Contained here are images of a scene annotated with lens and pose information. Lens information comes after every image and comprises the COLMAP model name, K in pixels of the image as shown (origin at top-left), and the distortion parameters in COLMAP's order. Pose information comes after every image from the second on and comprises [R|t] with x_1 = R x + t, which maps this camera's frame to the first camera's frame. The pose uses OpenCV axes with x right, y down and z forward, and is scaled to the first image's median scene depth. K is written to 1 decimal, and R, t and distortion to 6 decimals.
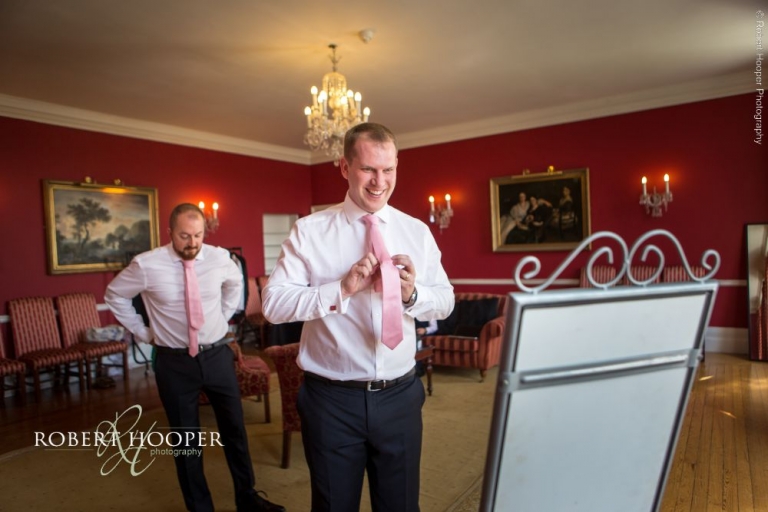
lens RADIAL K [[516.4, 0, 384.0], [0, 516.4, 256.0], [0, 0, 1]] dist [-0.000600, -0.000180]
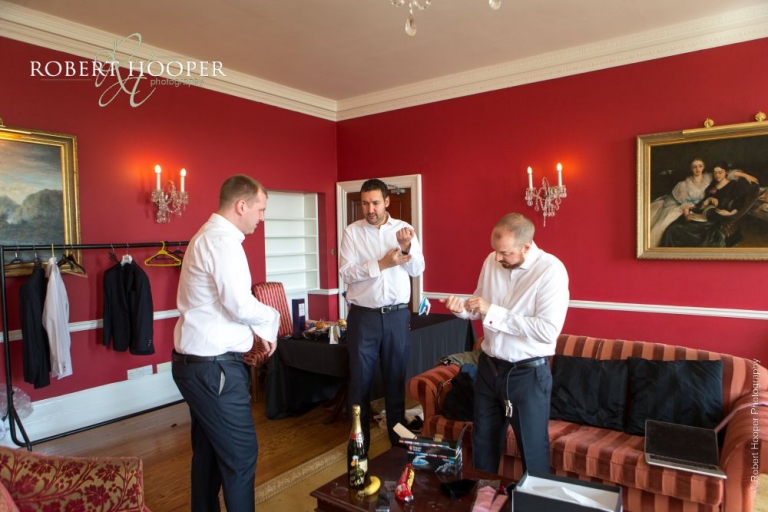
lens RADIAL K [[516.4, 0, 384.0], [0, 516.4, 256.0], [0, 0, 1]] dist [-0.000600, -0.000180]
pose [[0.998766, 0.026438, -0.042042, -0.059844], [-0.025792, 0.999542, 0.015853, -0.013130], [0.042442, -0.014749, 0.998990, 0.401404]]
